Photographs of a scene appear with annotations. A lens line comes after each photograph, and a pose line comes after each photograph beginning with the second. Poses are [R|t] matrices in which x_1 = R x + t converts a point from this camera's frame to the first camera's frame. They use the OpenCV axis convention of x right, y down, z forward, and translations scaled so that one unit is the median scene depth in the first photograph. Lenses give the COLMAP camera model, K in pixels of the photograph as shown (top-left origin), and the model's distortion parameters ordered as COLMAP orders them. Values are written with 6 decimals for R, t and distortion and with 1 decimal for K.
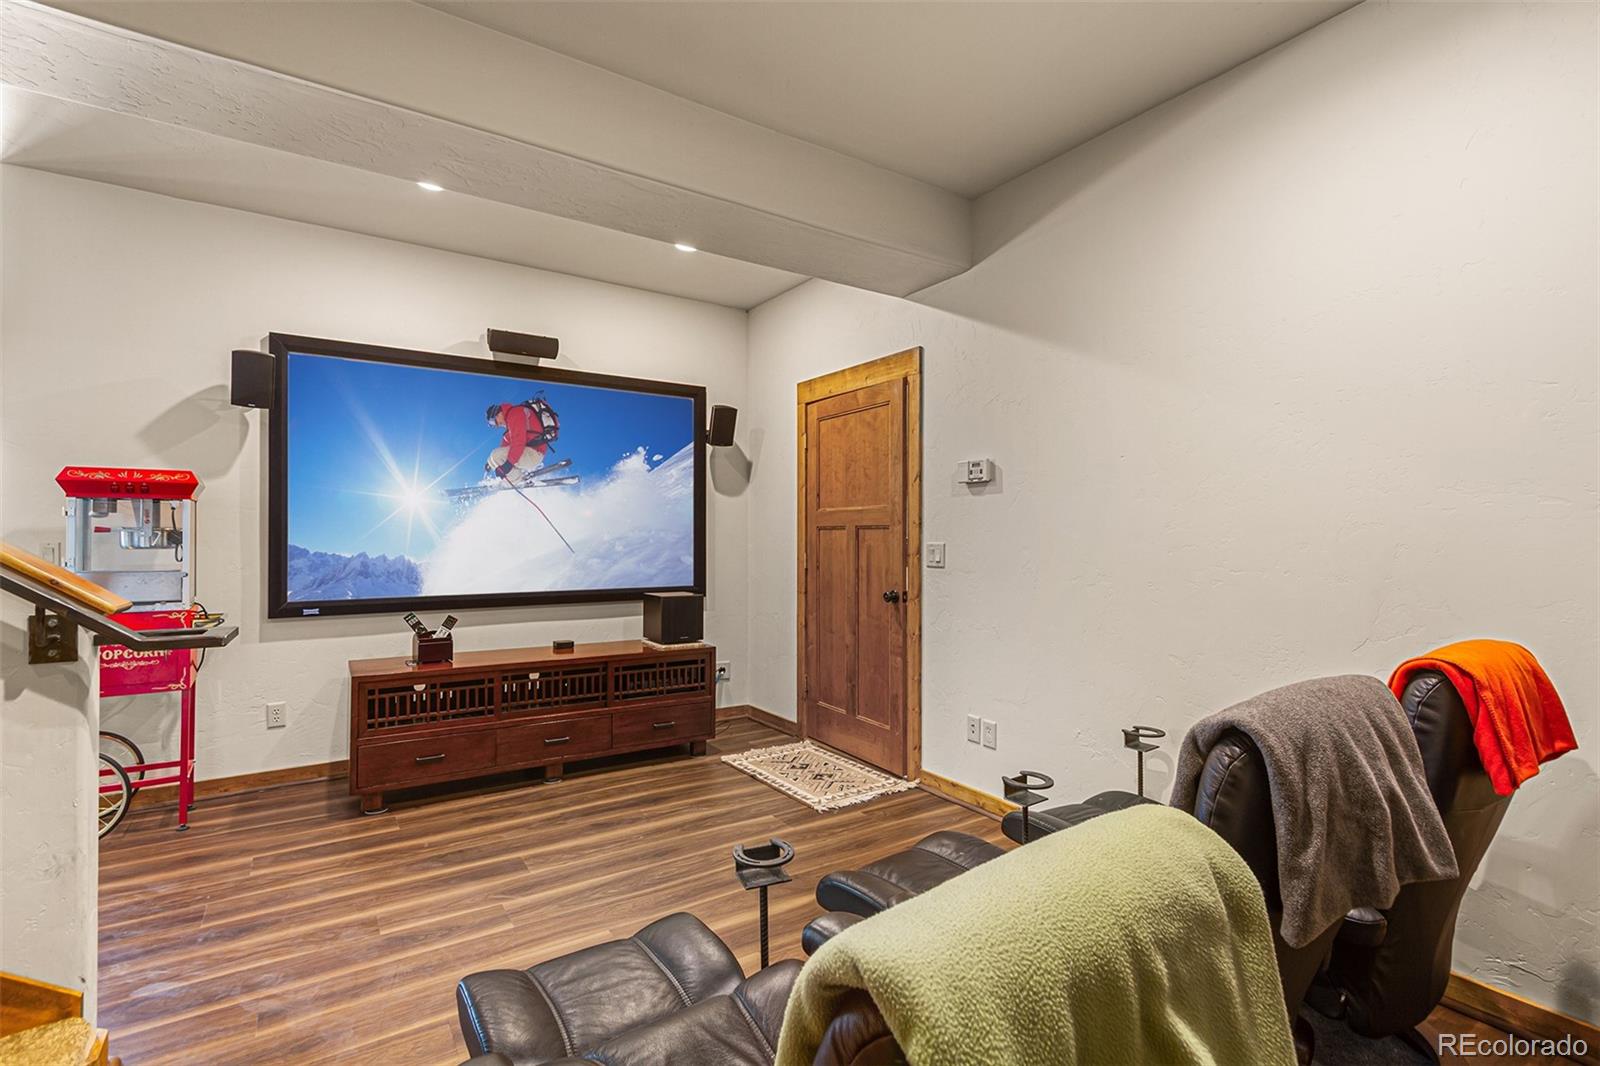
lens RADIAL K [[722.1, 0, 800.0], [0, 722.1, 533.0], [0, 0, 1]] dist [0.000650, -0.000010]
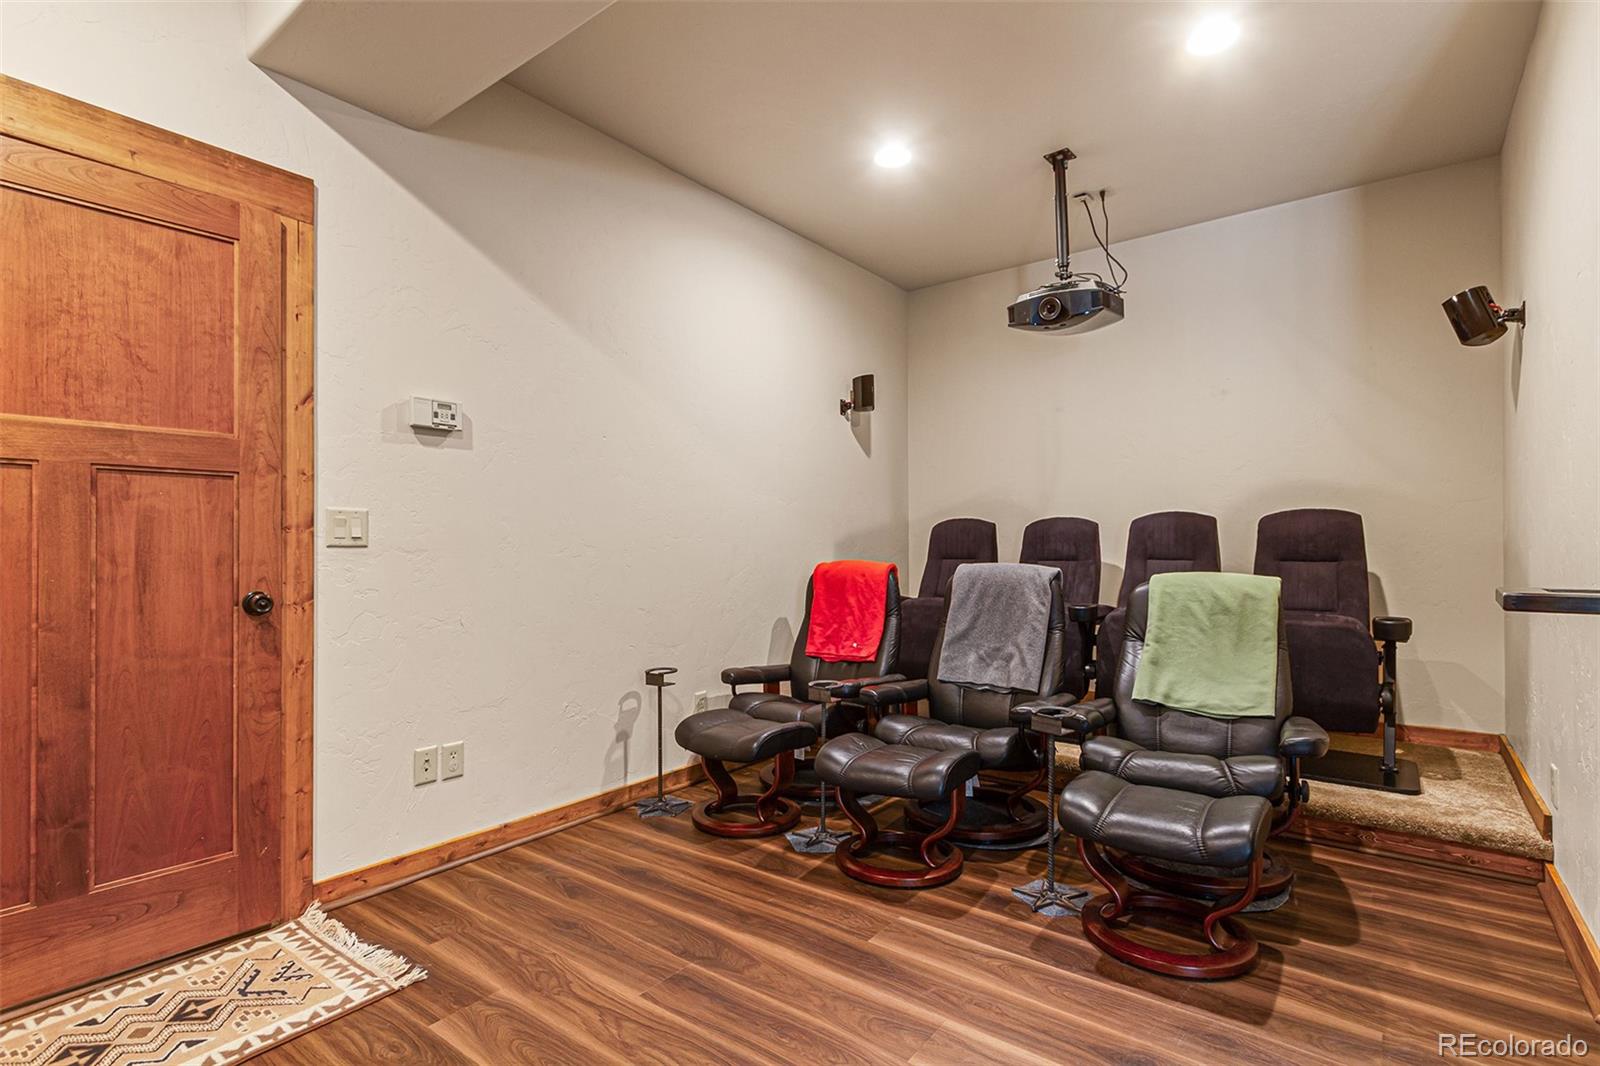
lens RADIAL K [[782.7, 0, 800.0], [0, 782.7, 533.0], [0, 0, 1]] dist [-0.001364, -0.000653]
pose [[-0.322160, 0.010854, 0.946623, -0.583808], [-0.006224, 0.999888, -0.013583, 0.041318], [-0.946665, -0.010268, -0.322056, 0.831626]]
